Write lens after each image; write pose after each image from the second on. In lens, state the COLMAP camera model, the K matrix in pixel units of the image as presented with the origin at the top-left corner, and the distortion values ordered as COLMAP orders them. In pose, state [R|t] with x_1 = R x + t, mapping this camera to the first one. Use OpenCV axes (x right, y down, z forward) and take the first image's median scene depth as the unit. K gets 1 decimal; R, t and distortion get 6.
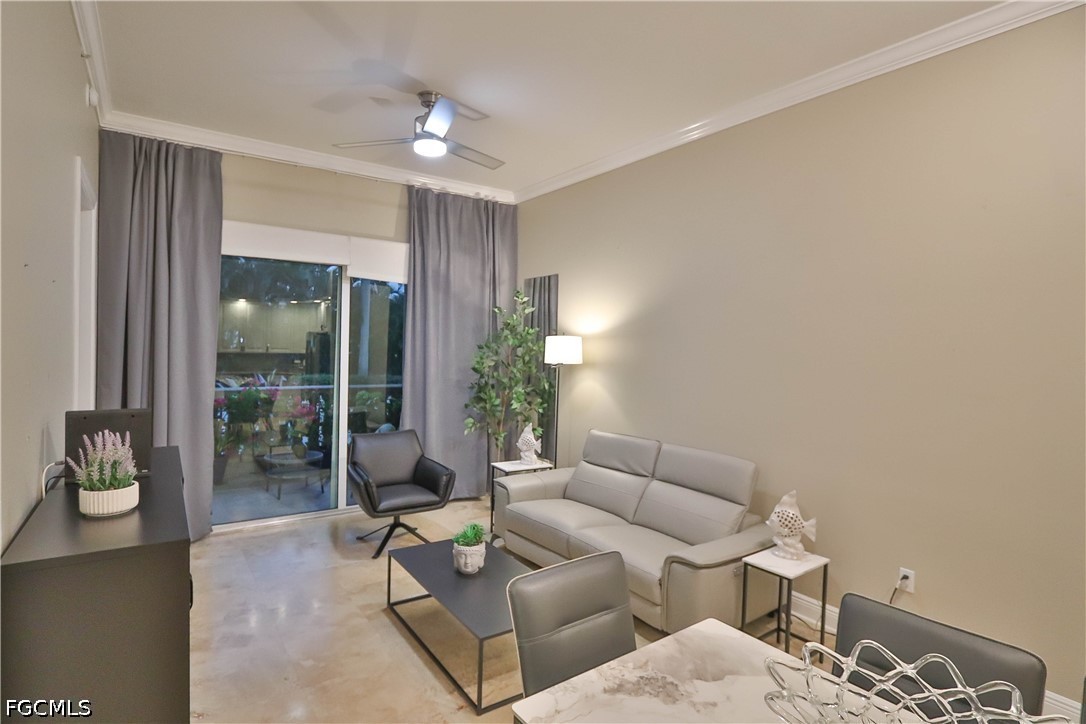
lens RADIAL K [[562.1, 0, 546.2], [0, 562.1, 354.7], [0, 0, 1]] dist [-0.015517, 0.001082]
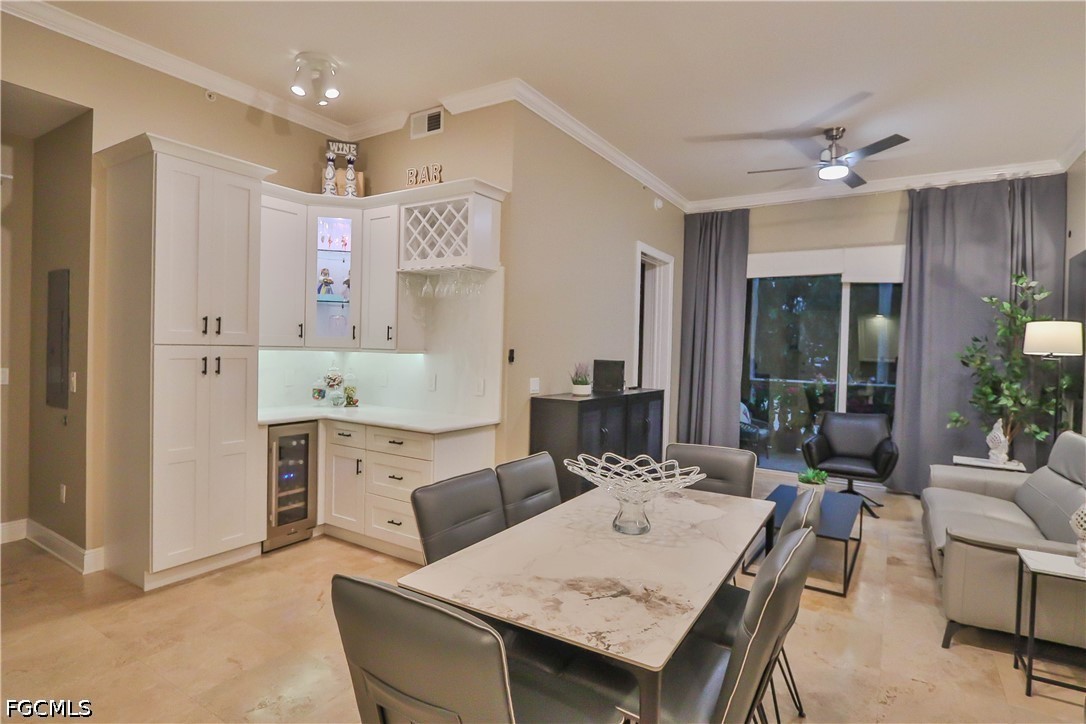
lens RADIAL K [[562.1, 0, 546.2], [0, 562.1, 354.7], [0, 0, 1]] dist [-0.015517, 0.001082]
pose [[0.377991, -0.002234, -0.925806, 0.563432], [-0.032158, 0.999362, -0.015541, 0.058343], [0.925250, 0.035646, 0.377678, -0.029366]]
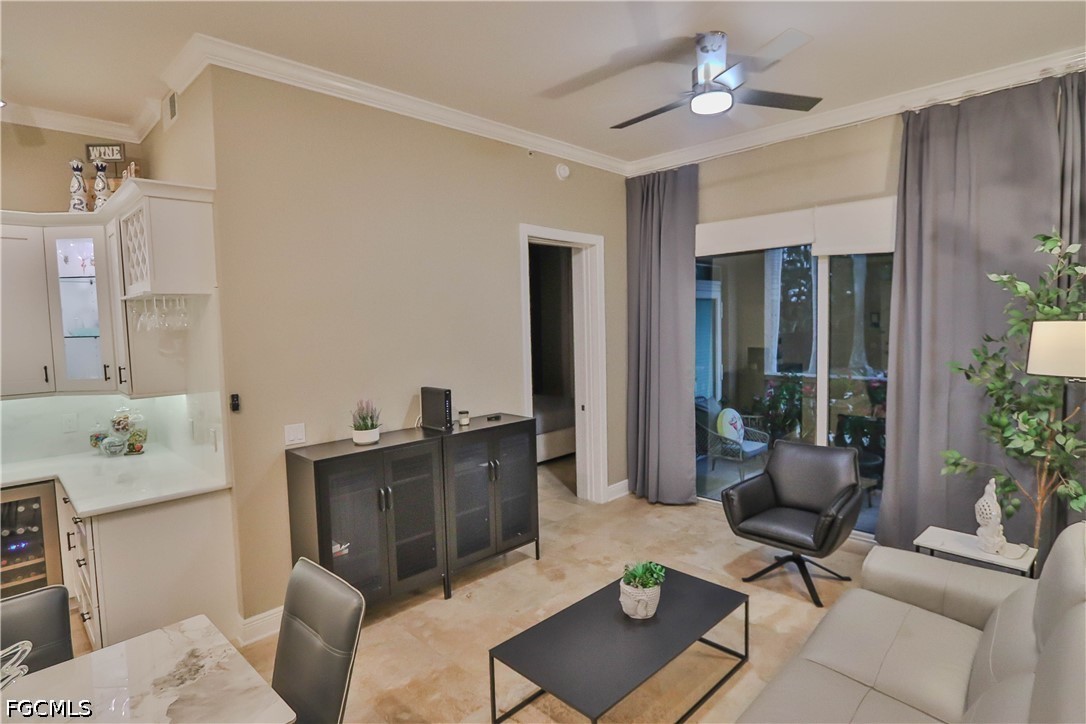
lens RADIAL K [[562.1, 0, 546.2], [0, 562.1, 354.7], [0, 0, 1]] dist [-0.015517, 0.001082]
pose [[0.174844, 0.033840, -0.984014, 0.460050], [0.012499, 0.999252, 0.036585, -0.028874], [0.984517, -0.018696, 0.174290, 0.500519]]
